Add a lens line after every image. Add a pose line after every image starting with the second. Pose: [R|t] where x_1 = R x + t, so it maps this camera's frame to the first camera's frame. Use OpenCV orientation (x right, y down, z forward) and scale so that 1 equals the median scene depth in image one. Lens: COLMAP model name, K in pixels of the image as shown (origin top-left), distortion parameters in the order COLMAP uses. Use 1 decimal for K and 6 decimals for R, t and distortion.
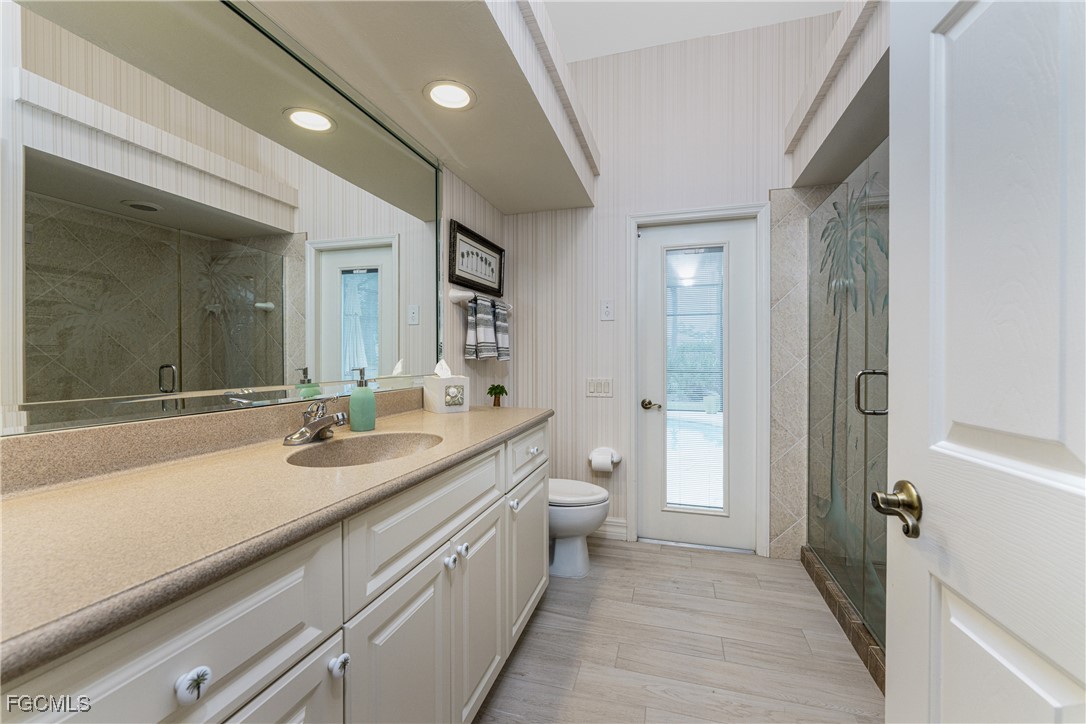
lens RADIAL K [[438.9, 0, 547.4], [0, 438.9, 353.9], [0, 0, 1]] dist [-0.002214, -0.000242]
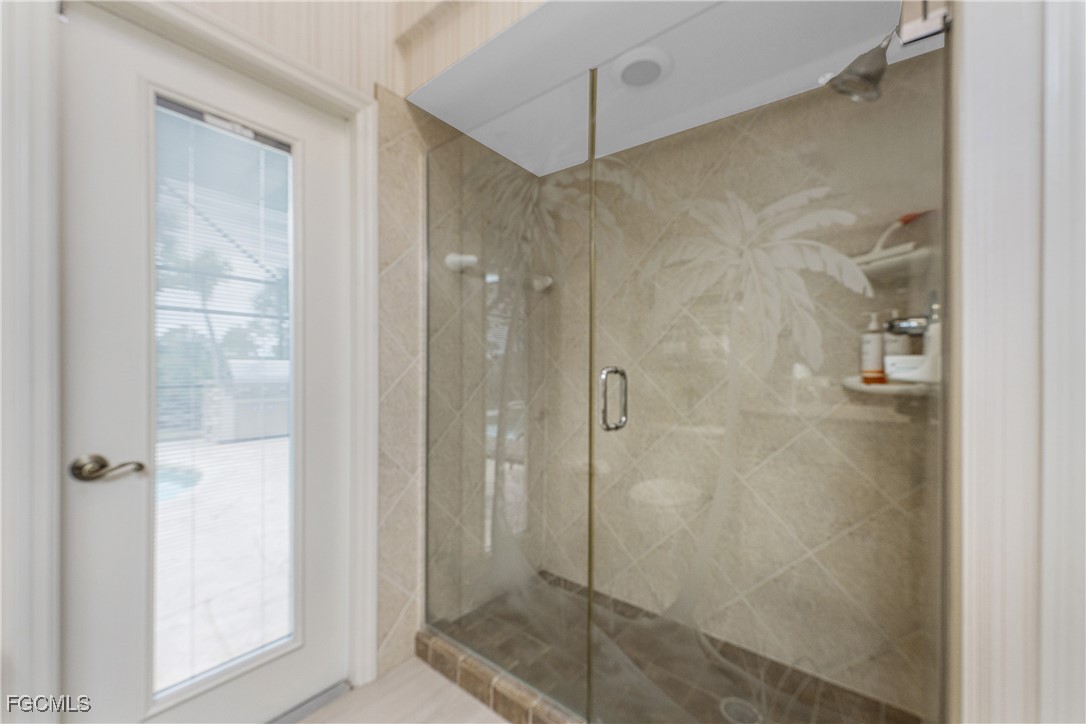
lens RADIAL K [[432.0, 0, 544.4], [0, 432.0, 367.4], [0, 0, 1]] dist [0.001023, -0.000031]
pose [[0.371661, 0.002345, 0.928365, 0.027837], [-0.031406, 0.999456, 0.010049, 0.013361], [-0.927837, -0.032891, 0.371533, 0.548430]]
